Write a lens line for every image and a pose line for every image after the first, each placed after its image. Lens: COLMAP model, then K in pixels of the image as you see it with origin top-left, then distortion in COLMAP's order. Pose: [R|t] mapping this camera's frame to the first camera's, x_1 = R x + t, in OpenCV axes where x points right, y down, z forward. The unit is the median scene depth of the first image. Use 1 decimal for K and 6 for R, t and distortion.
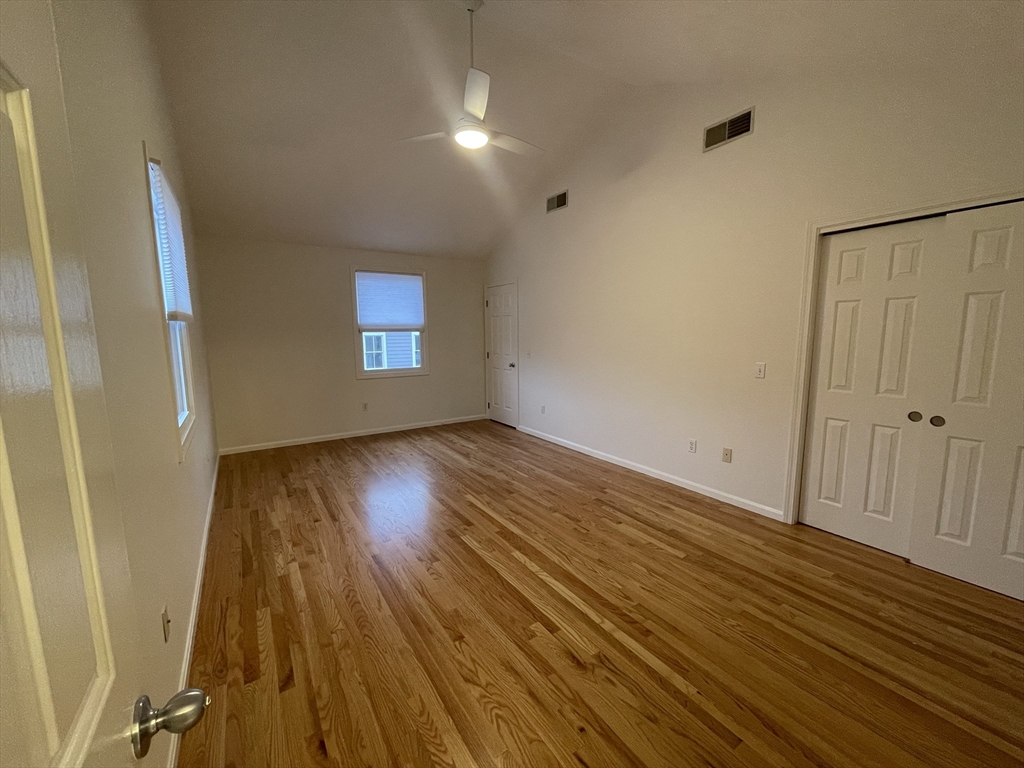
lens RADIAL K [[416.4, 0, 510.3], [0, 416.4, 384.8], [0, 0, 1]] dist [-0.001669, 0.000639]
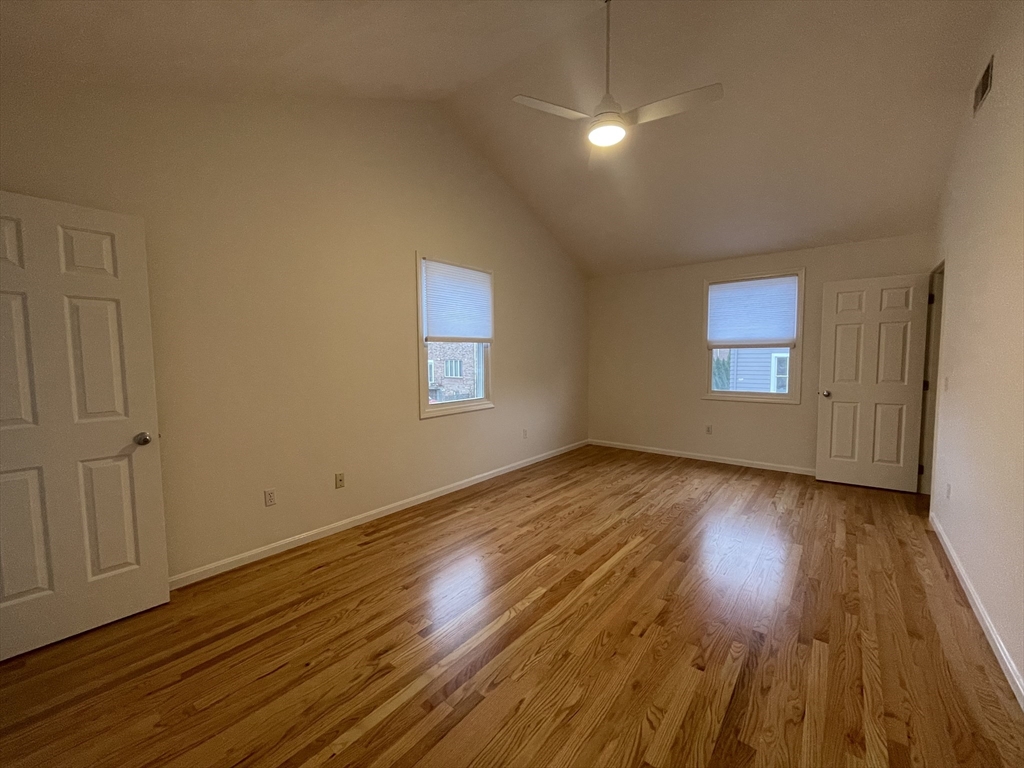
lens RADIAL K [[416.4, 0, 510.3], [0, 416.4, 384.8], [0, 0, 1]] dist [-0.001669, 0.000639]
pose [[0.307610, 0.071081, -0.948854, 0.647805], [-0.118443, 0.992310, 0.035938, -0.045612], [0.944112, 0.101330, 0.313664, 0.486877]]
